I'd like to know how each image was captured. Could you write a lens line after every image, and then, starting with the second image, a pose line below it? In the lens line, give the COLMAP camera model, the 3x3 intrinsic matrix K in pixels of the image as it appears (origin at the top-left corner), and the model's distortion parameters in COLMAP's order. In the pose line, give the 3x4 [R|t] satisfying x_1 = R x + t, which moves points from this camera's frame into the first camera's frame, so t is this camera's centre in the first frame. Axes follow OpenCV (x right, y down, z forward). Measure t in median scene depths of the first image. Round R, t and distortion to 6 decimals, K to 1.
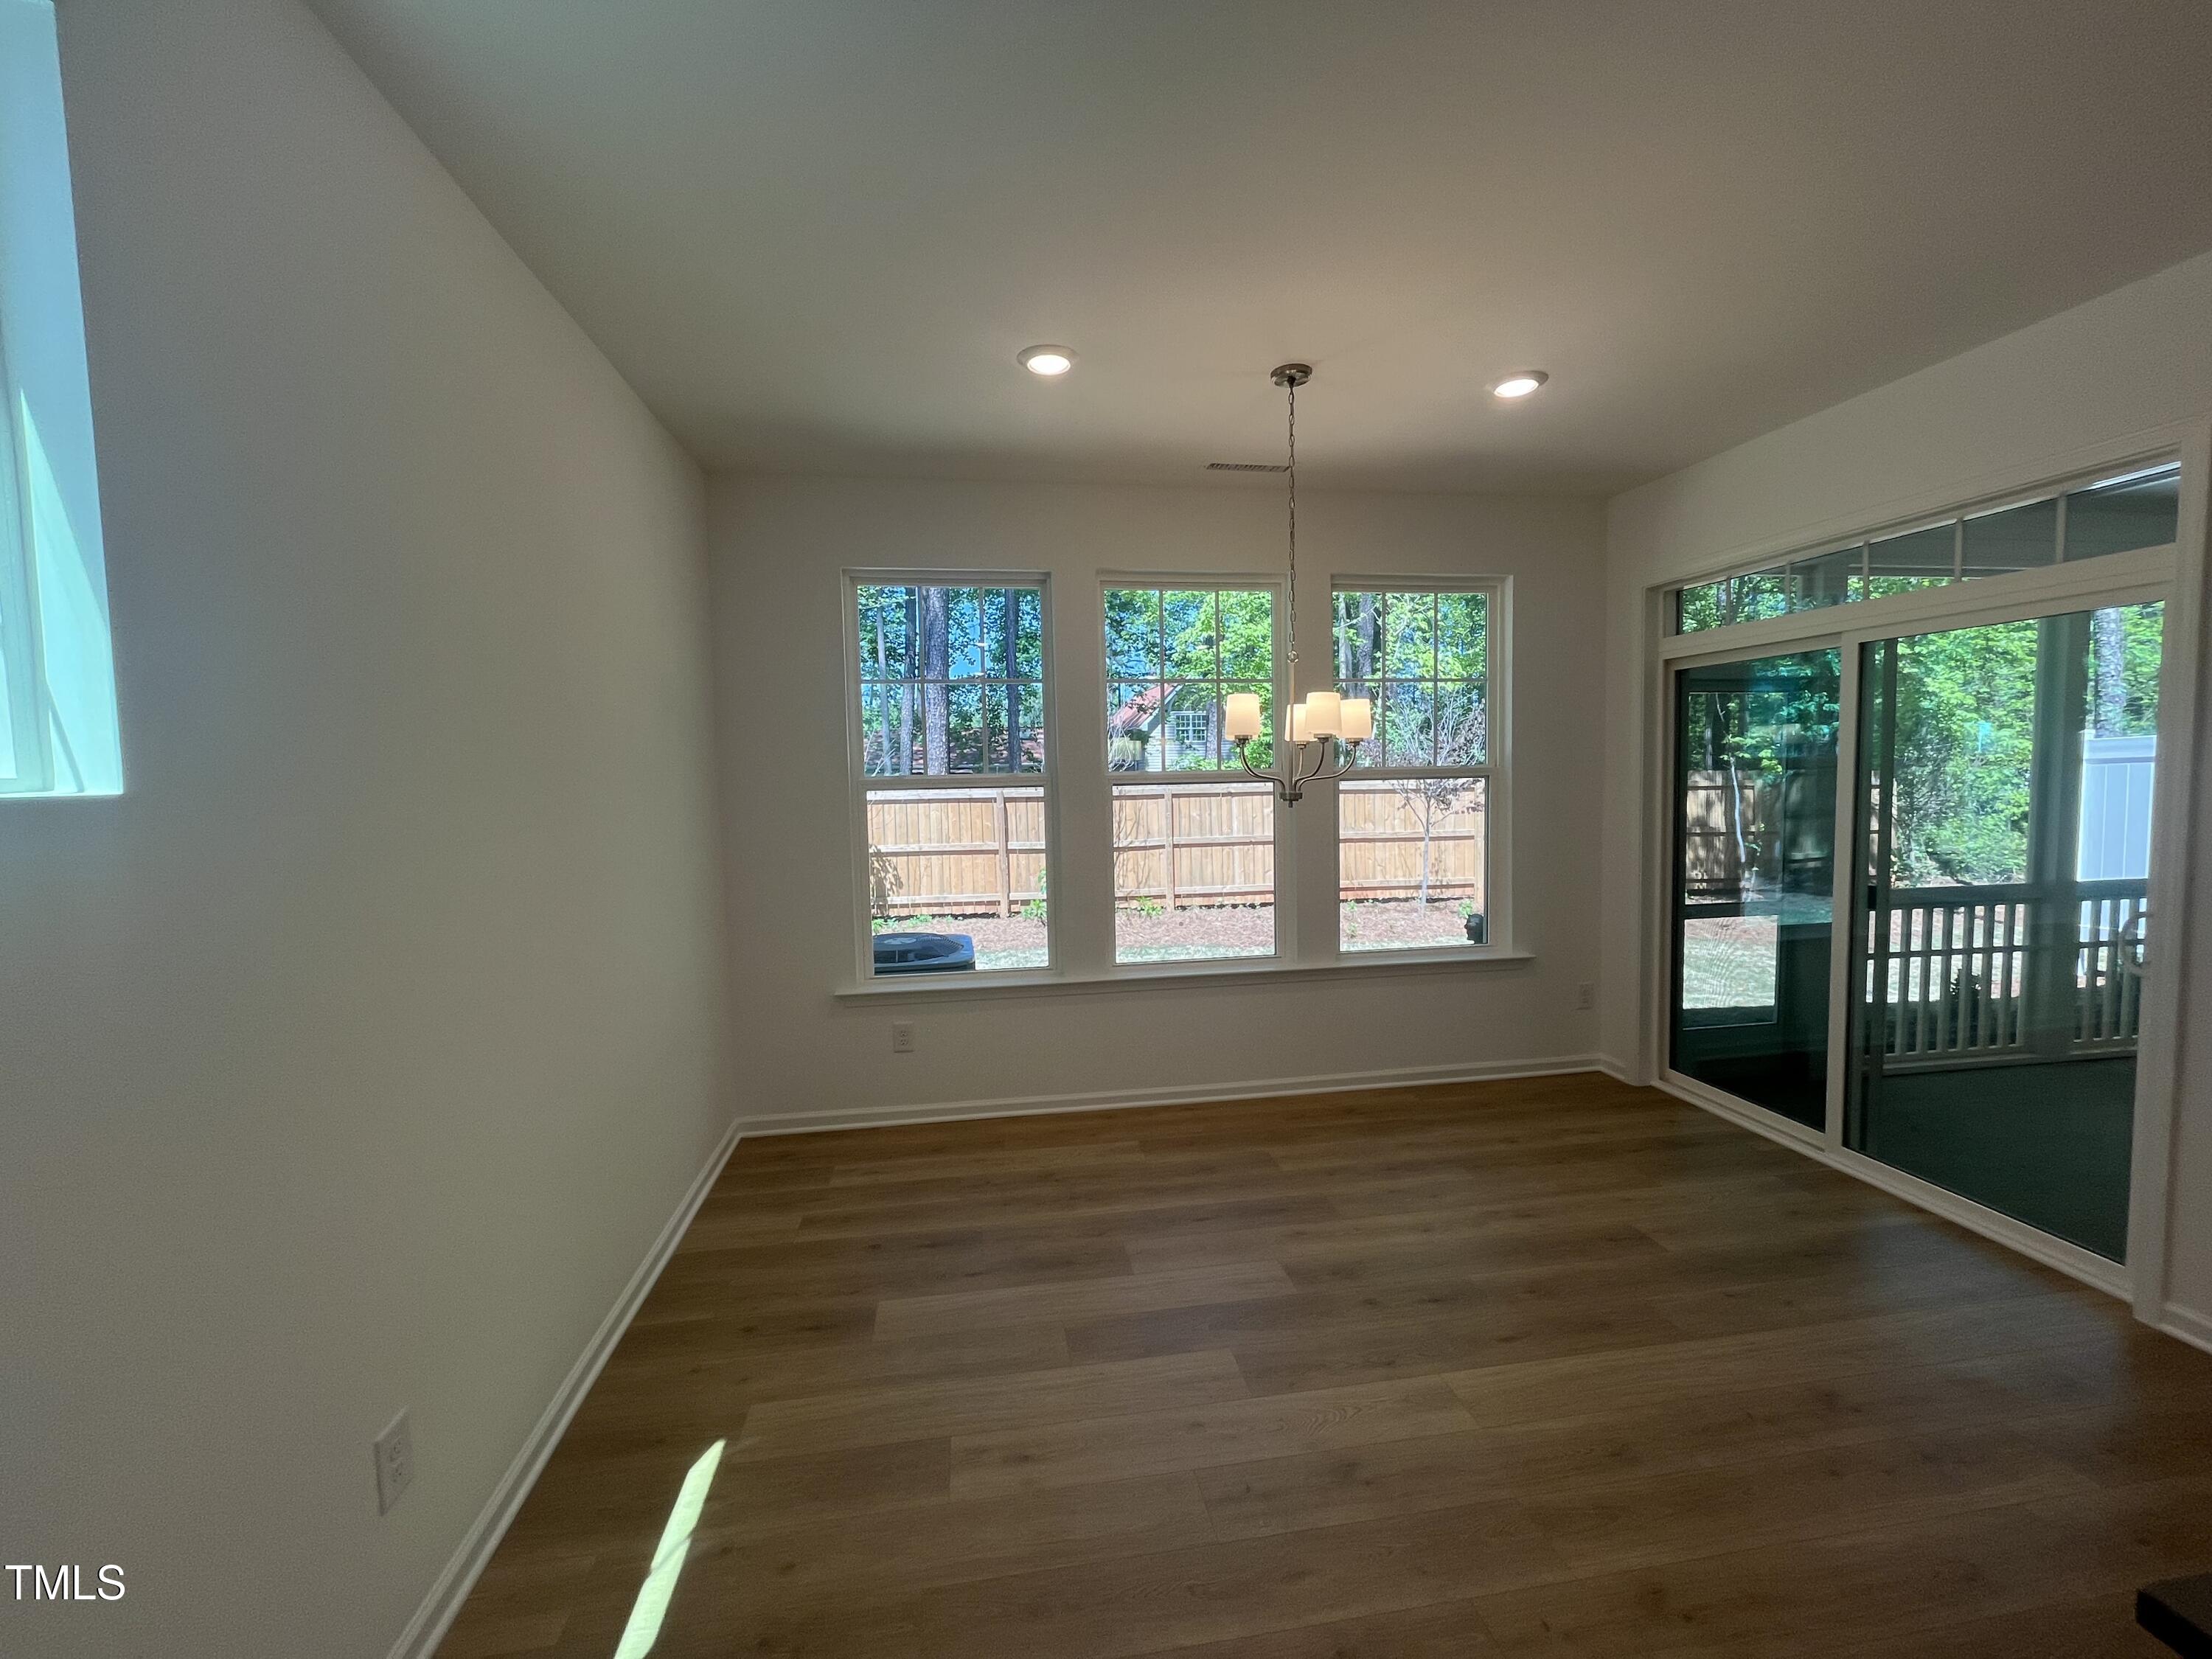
lens RADIAL K [[888.4, 0, 1117.6], [0, 888.4, 829.9], [0, 0, 1]] dist [-0.002008, 0.000085]
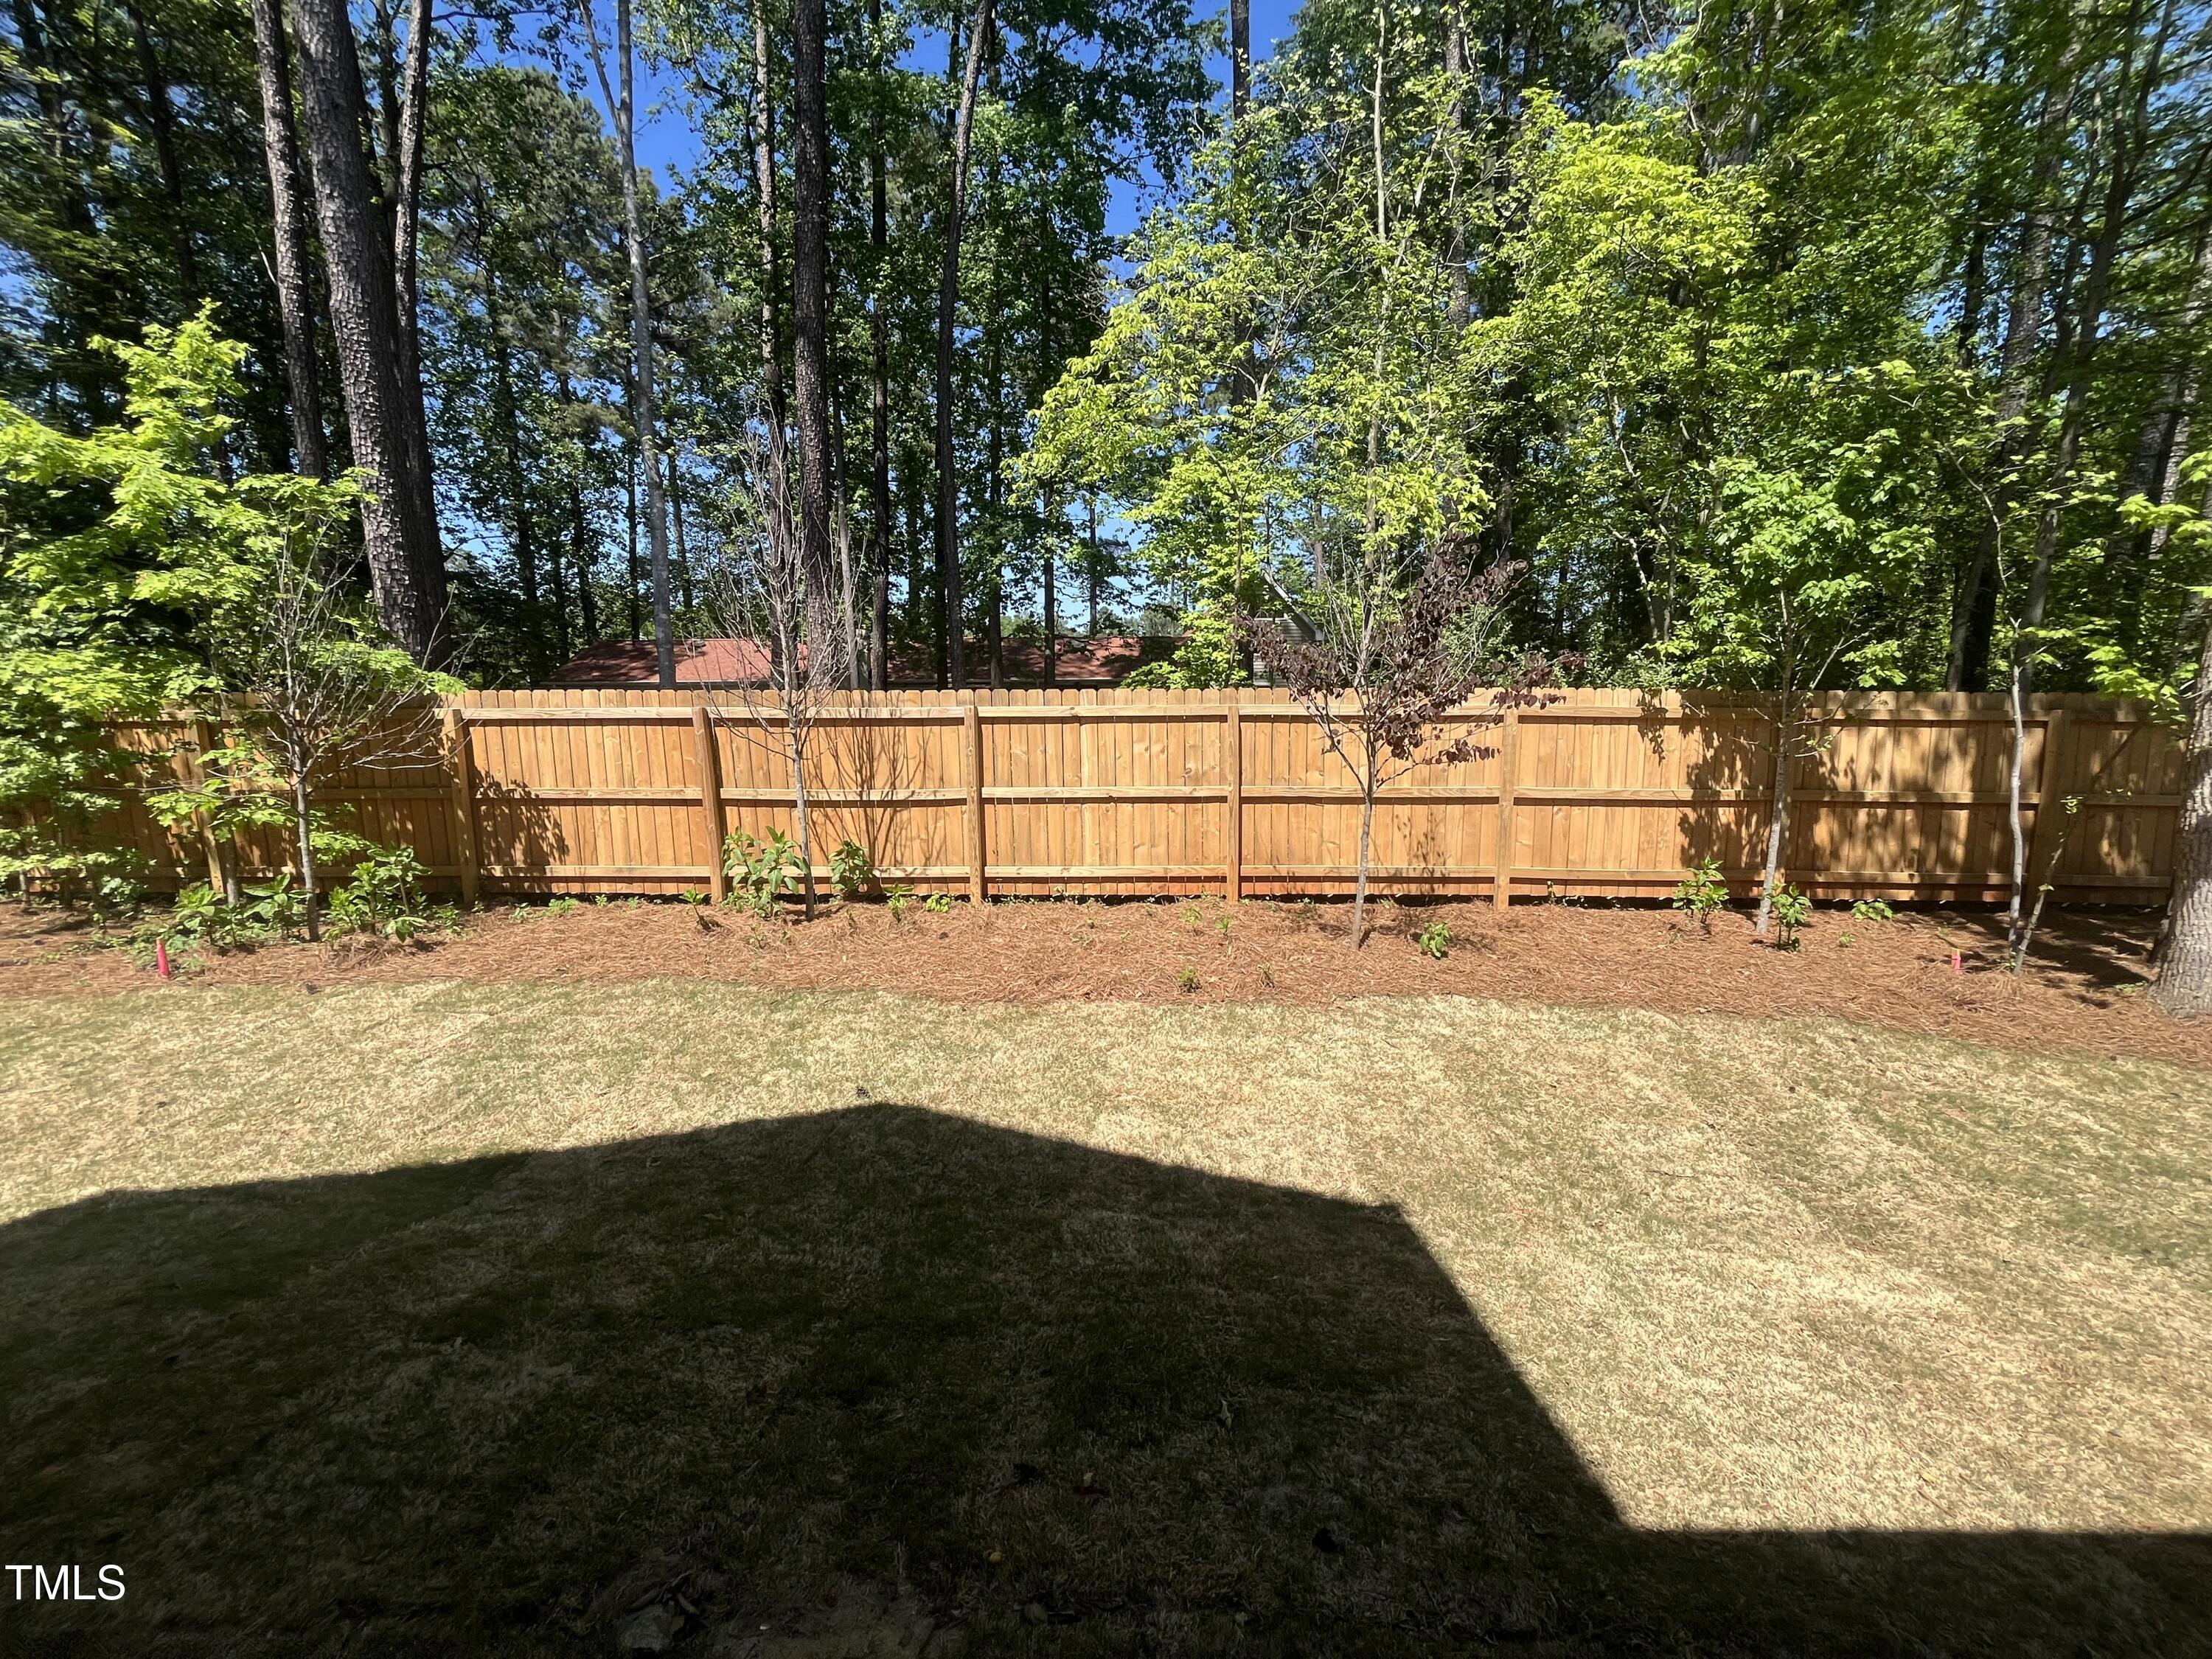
lens RADIAL K [[888.4, 0, 1116.7], [0, 888.4, 819.2], [0, 0, 1]] dist [-0.002008, 0.000085]
pose [[0.989077, 0.034806, -0.143228, 0.825467], [-0.023625, 0.996592, 0.079038, -0.070582], [0.145491, -0.074791, 0.986529, 1.310325]]
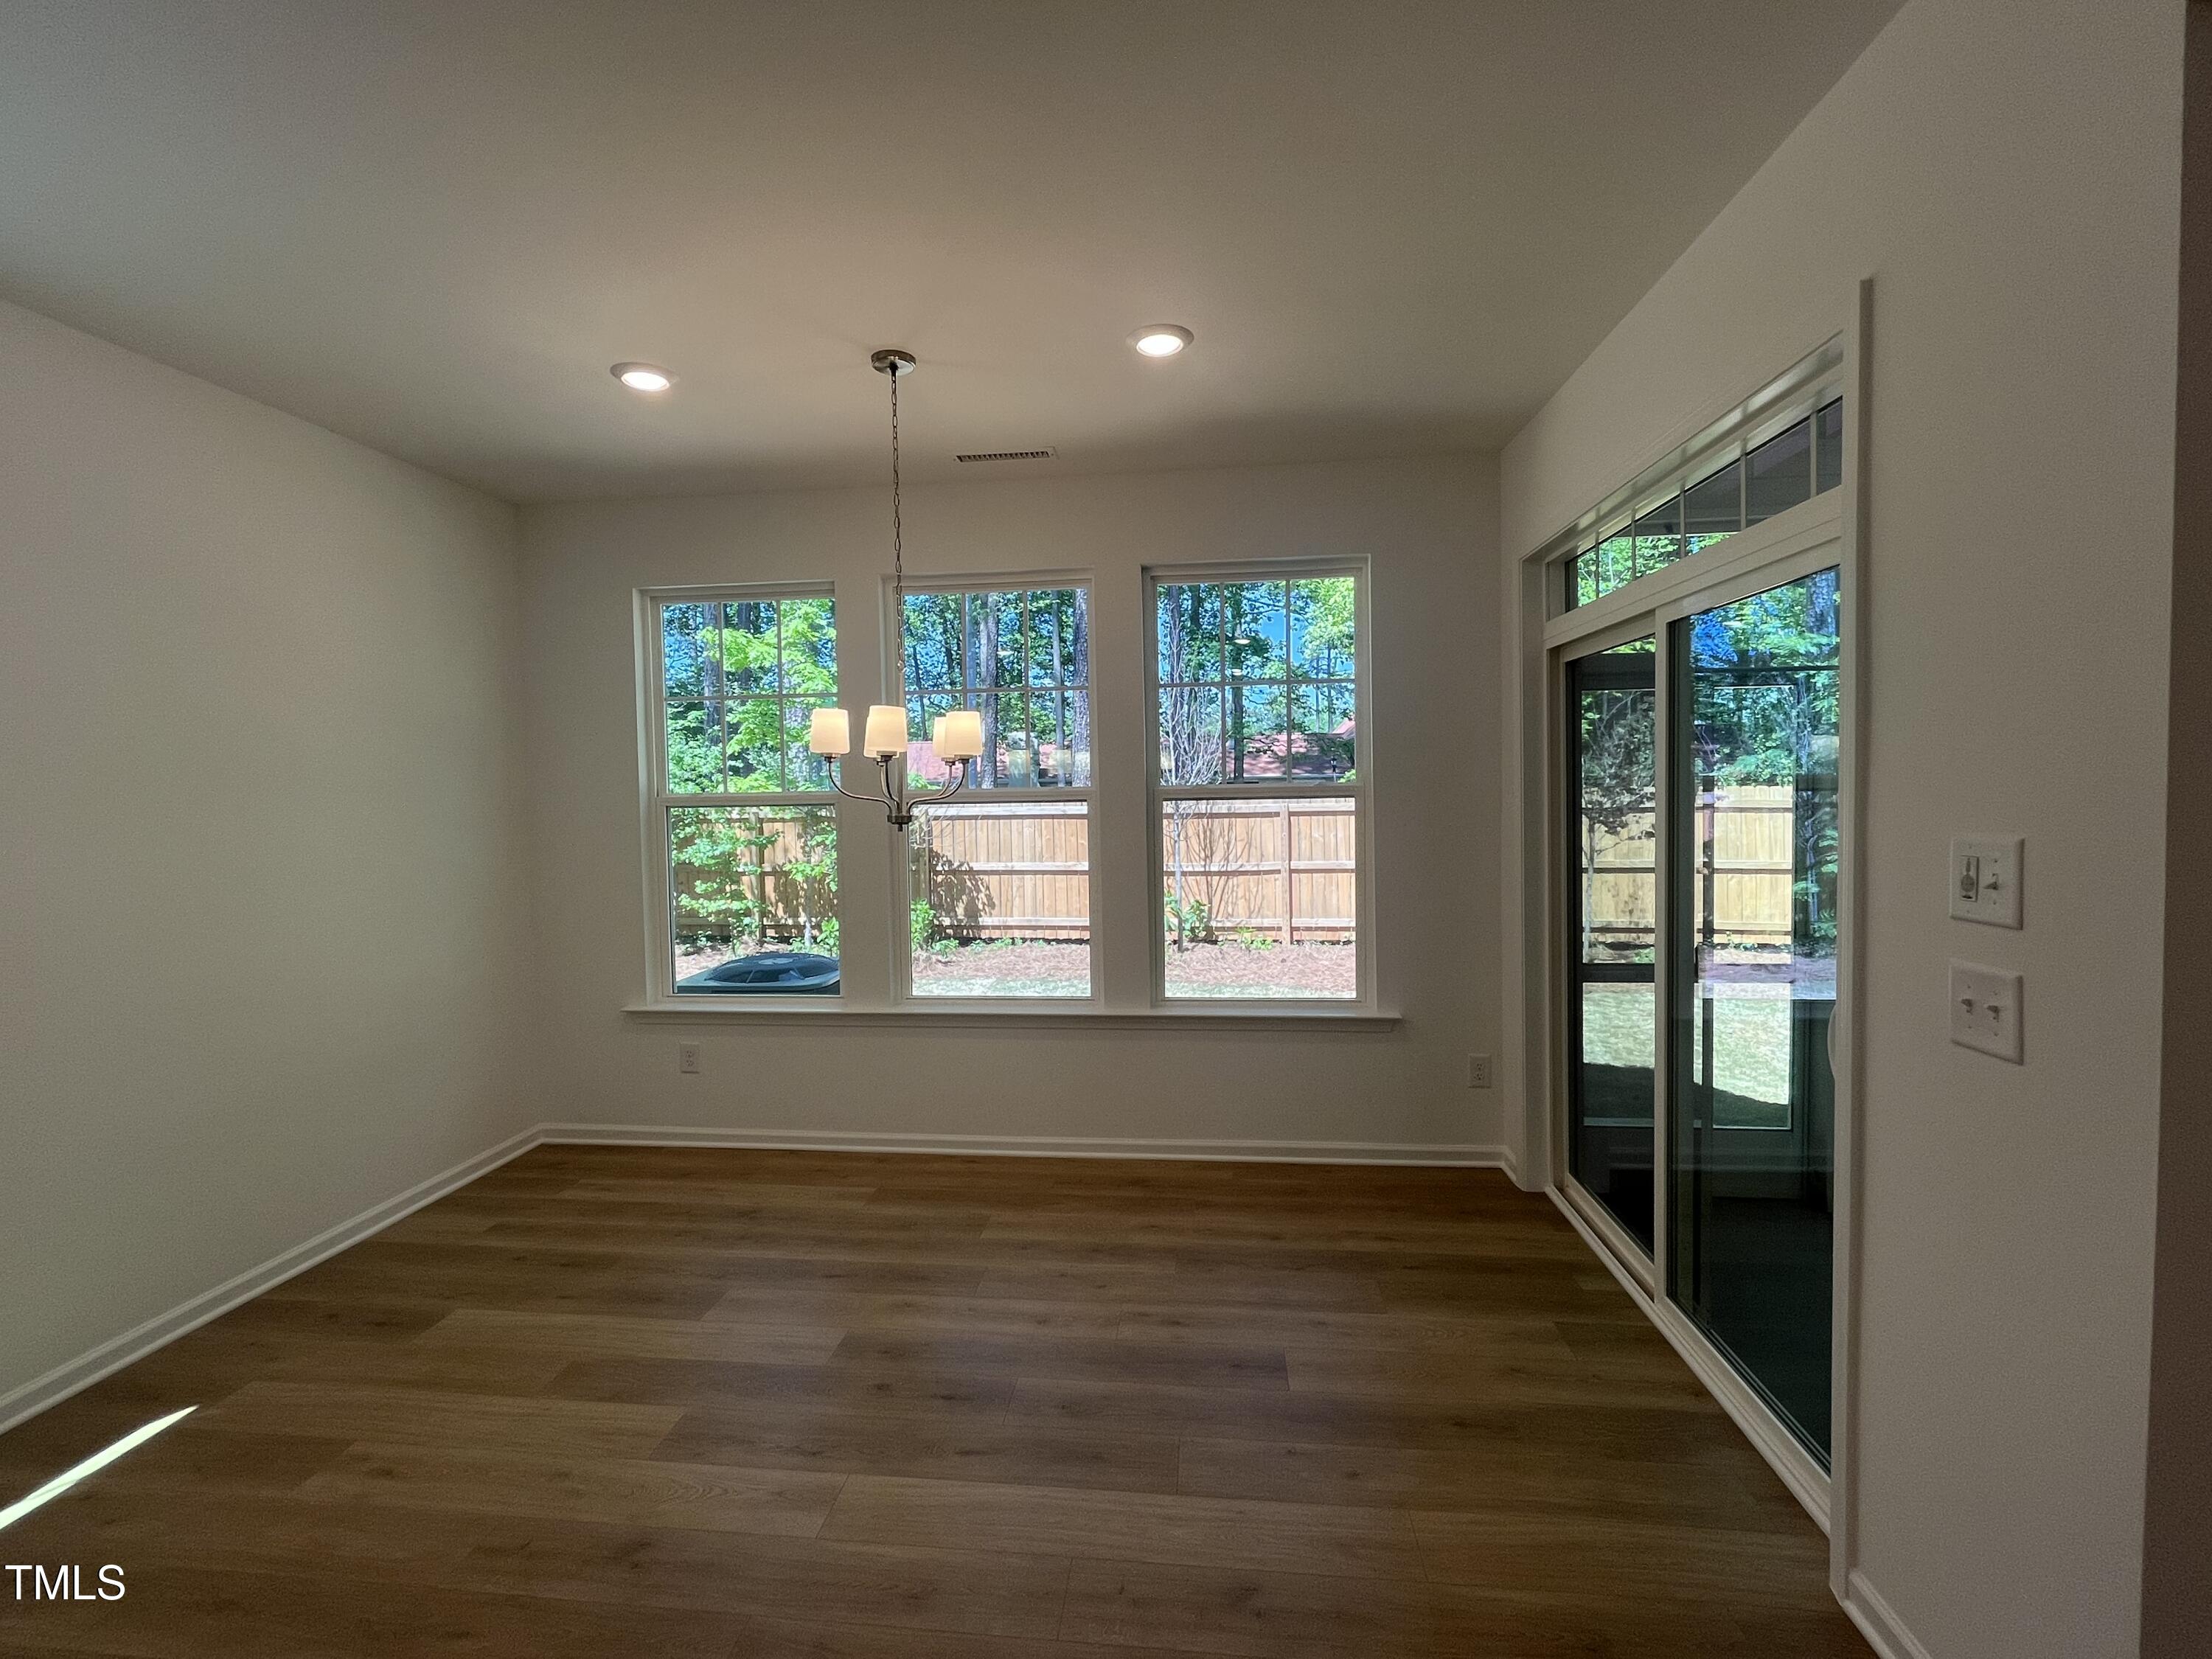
lens RADIAL K [[984.7, 0, 1112.1], [0, 984.7, 831.7], [0, 0, 1]] dist [-0.002666, 0.000208]
pose [[0.964835, 0.014476, -0.262456, 0.491448], [-0.019051, 0.999708, -0.014896, -0.010484], [0.262164, 0.019372, 0.964829, 0.061995]]
